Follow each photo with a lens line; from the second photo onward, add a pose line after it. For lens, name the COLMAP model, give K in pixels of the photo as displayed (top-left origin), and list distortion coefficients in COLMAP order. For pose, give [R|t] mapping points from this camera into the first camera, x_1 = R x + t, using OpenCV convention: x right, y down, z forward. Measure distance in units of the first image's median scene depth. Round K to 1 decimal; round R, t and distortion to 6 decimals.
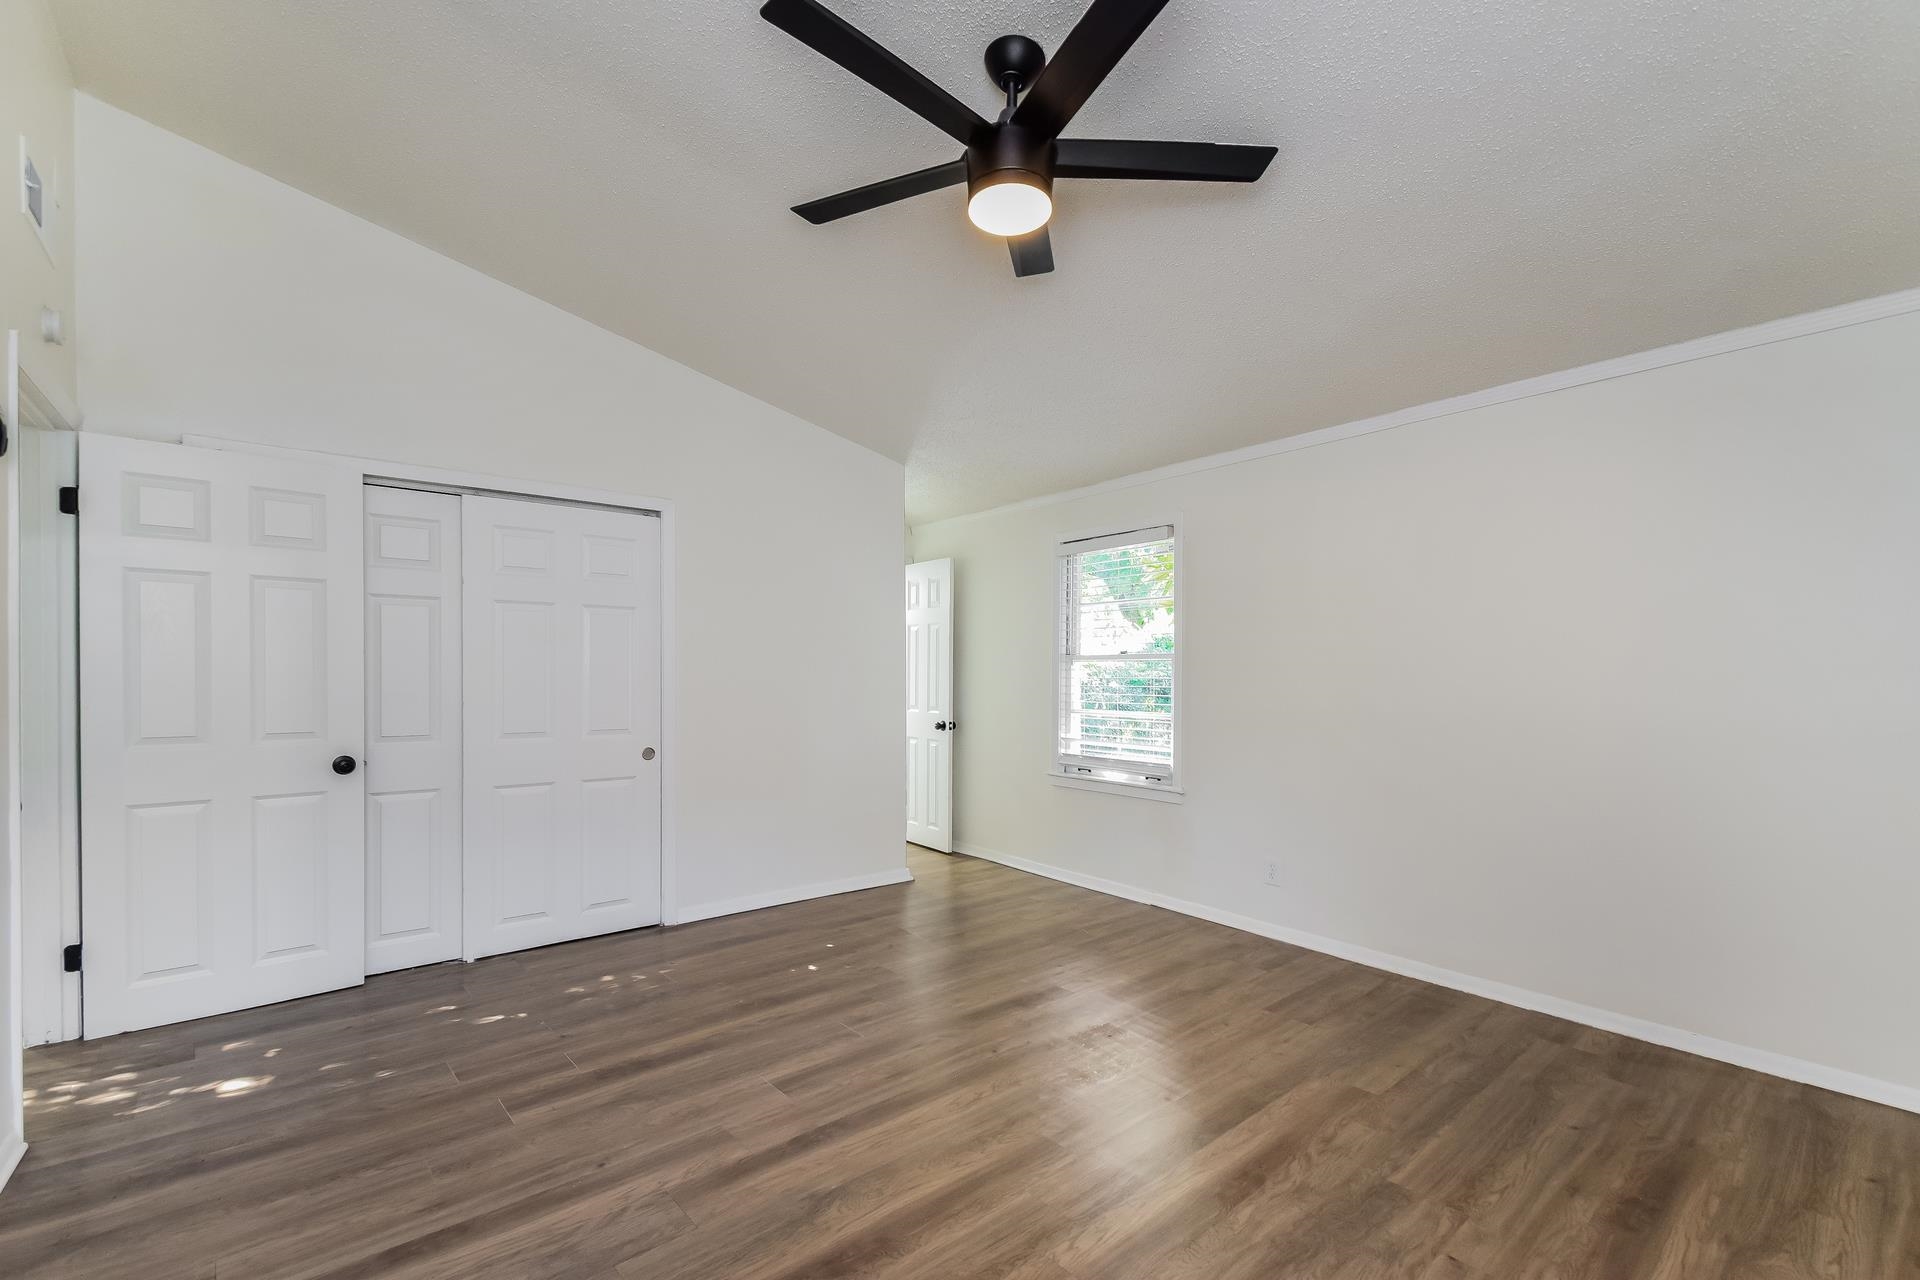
lens RADIAL K [[865.2, 0, 965.8], [0, 865.2, 645.1], [0, 0, 1]] dist [0.041191, -0.017456]
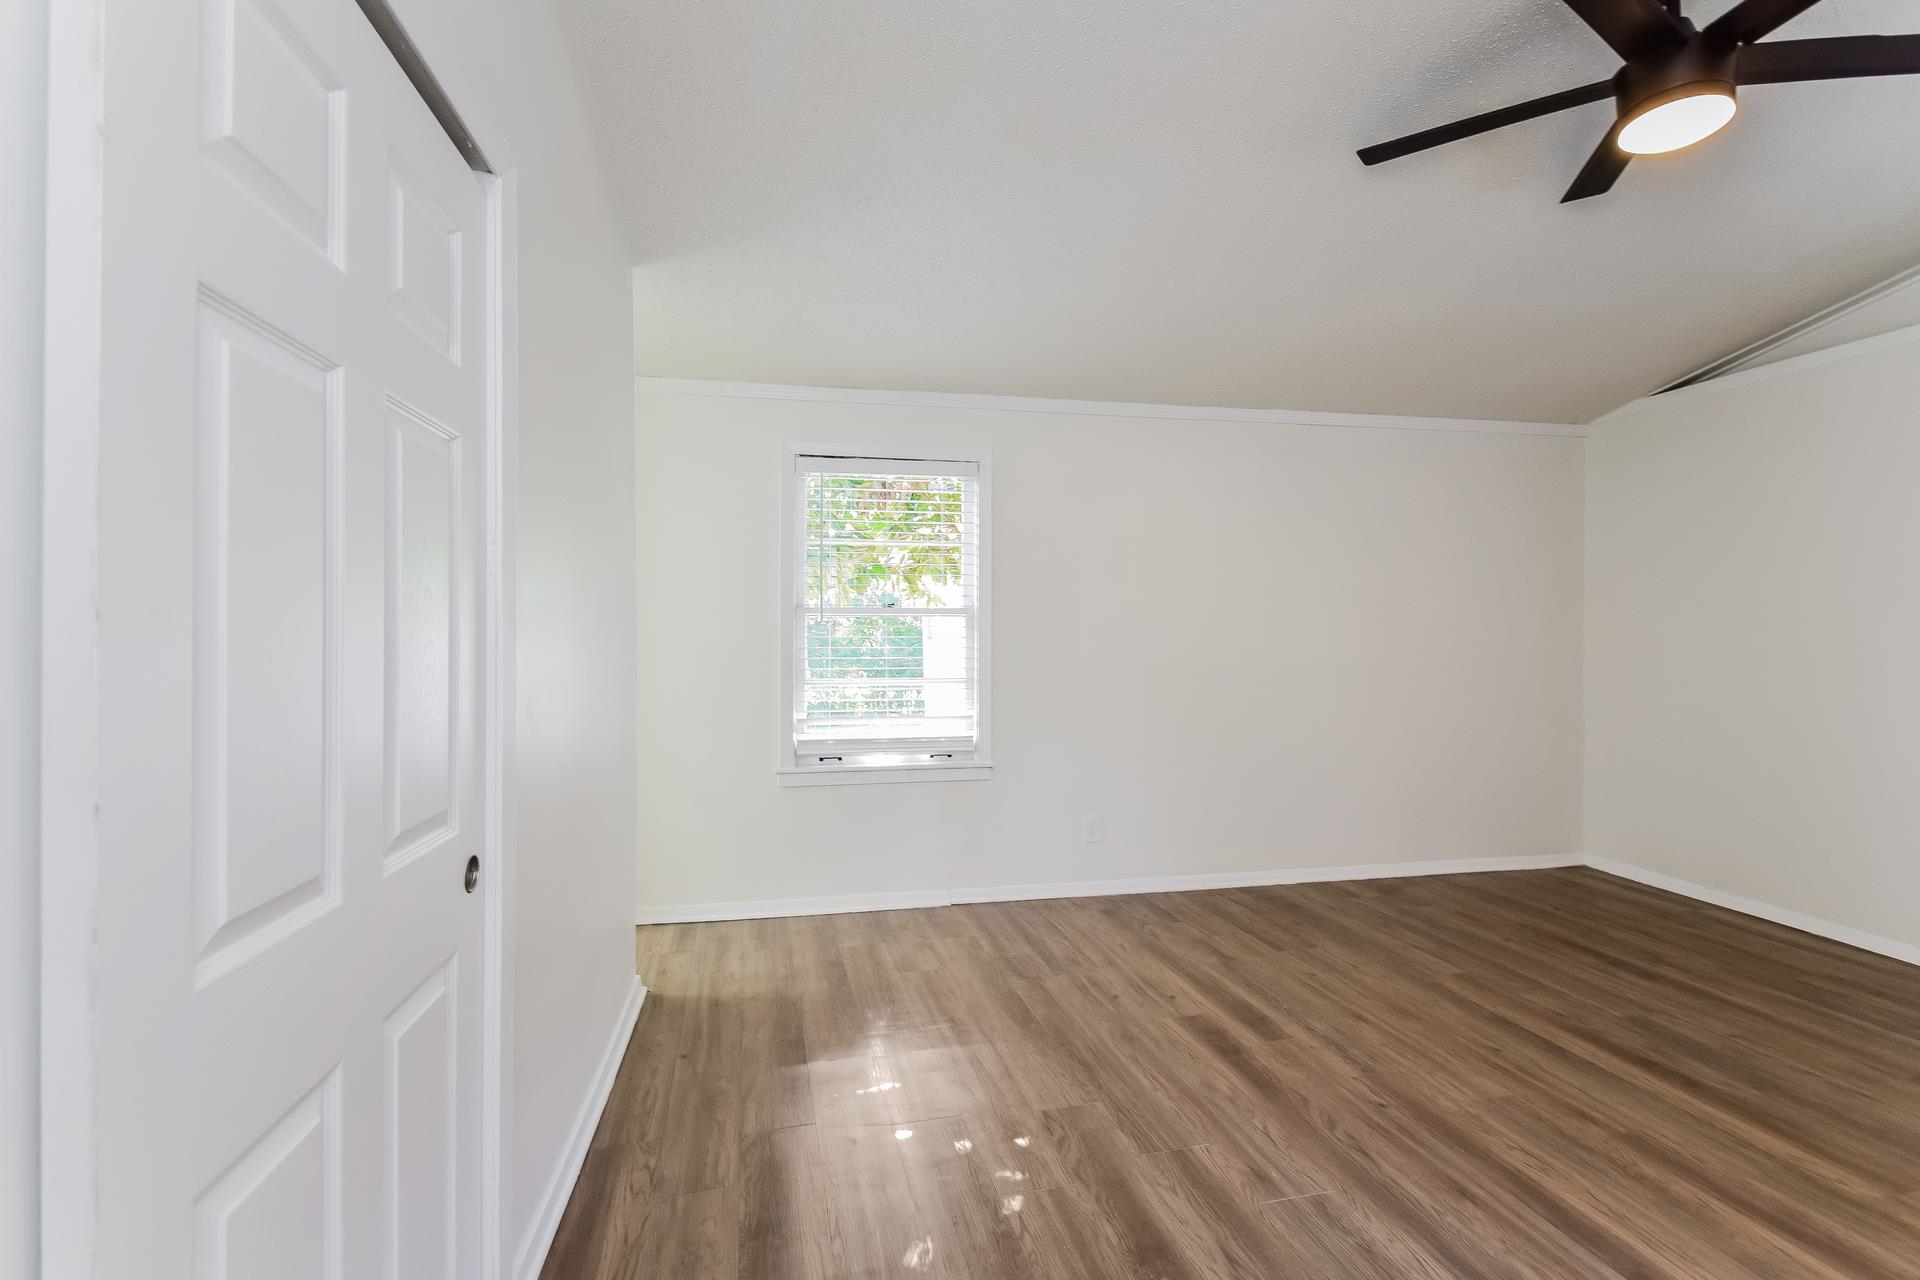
lens RADIAL K [[836.8, 0, 964.9], [0, 836.8, 620.1], [0, 0, 1]] dist [0.036879, -0.028615]
pose [[0.461340, 0.015003, 0.887096, -0.631791], [-0.021464, 0.999753, -0.005746, 0.032326], [-0.886964, -0.016390, 0.461548, 0.761308]]
